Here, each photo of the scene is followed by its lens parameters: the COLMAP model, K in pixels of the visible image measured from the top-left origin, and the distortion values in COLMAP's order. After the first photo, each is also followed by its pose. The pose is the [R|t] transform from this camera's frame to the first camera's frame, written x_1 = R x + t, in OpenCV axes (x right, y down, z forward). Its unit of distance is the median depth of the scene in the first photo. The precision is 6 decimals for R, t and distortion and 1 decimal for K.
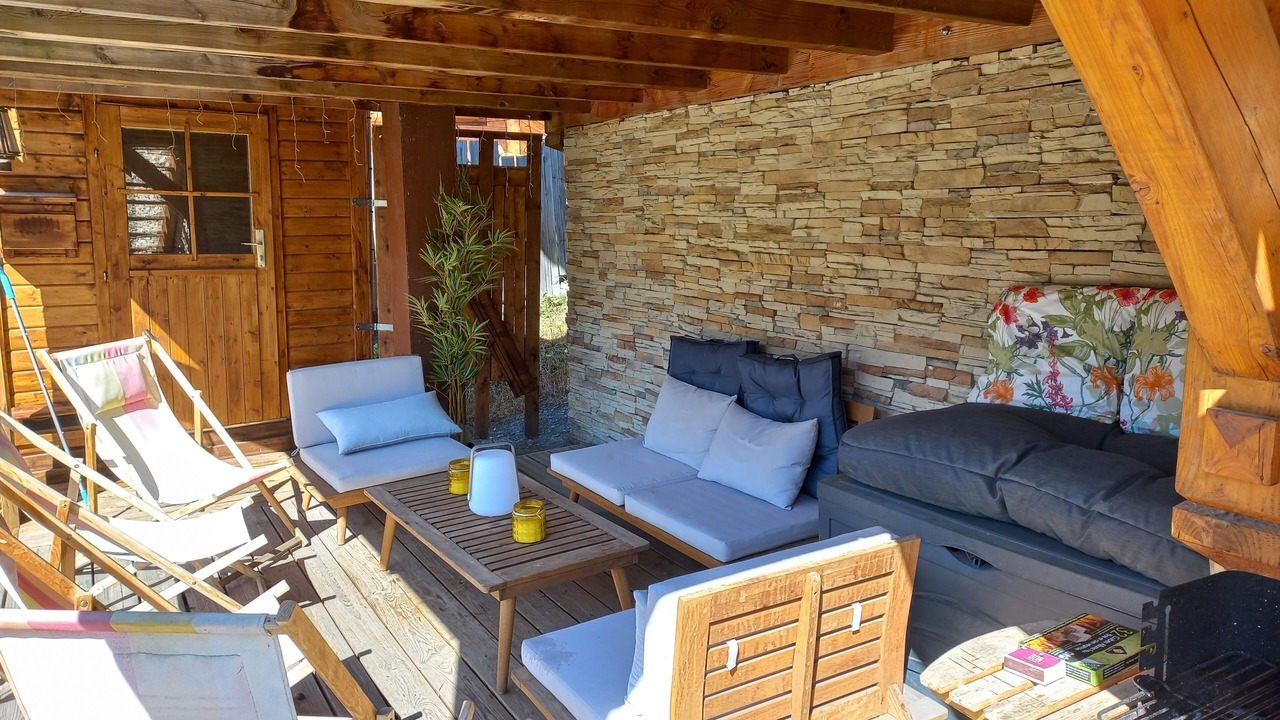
lens RADIAL K [[901.9, 0, 642.6], [0, 901.9, 359.7], [0, 0, 1]] dist [0.065425, -0.008322]
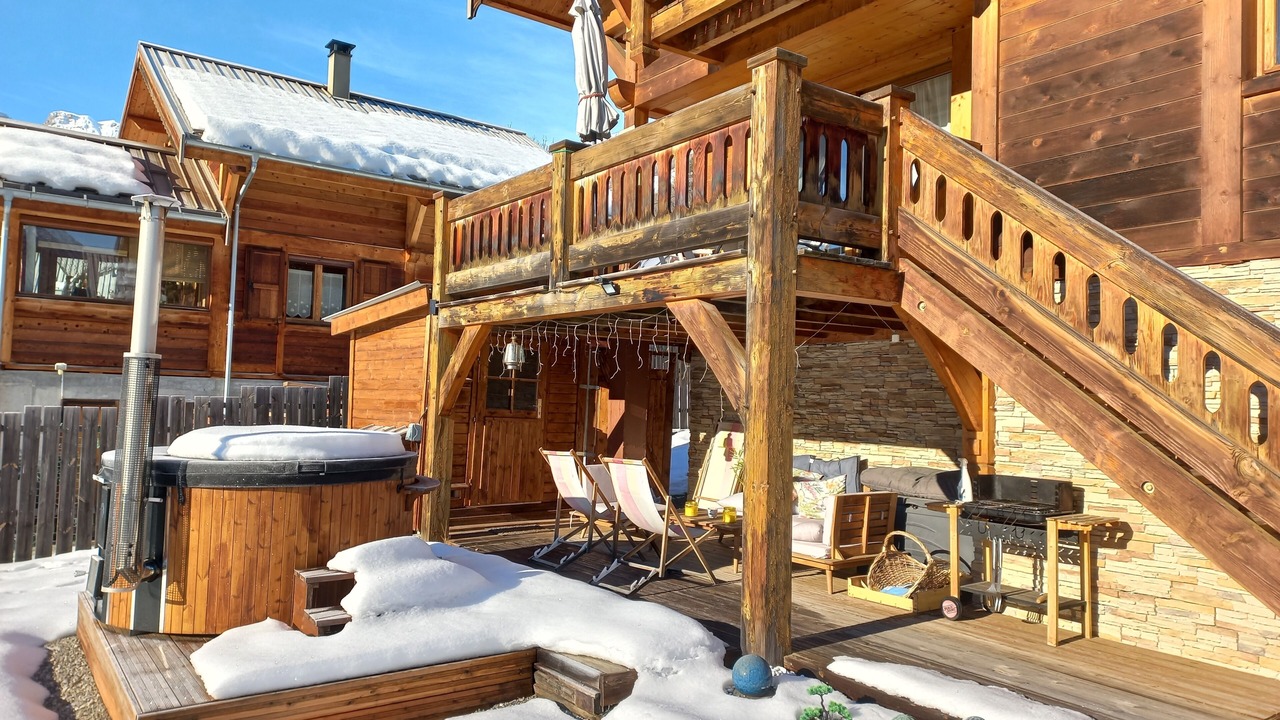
lens RADIAL K [[901.9, 0, 639.7], [0, 901.9, 359.9], [0, 0, 1]] dist [0.065425, -0.008322]
pose [[0.997162, 0.034295, 0.067028, -0.477634], [-0.019417, 0.977260, -0.211156, 0.243373], [-0.072745, 0.209255, 0.975151, -1.233011]]
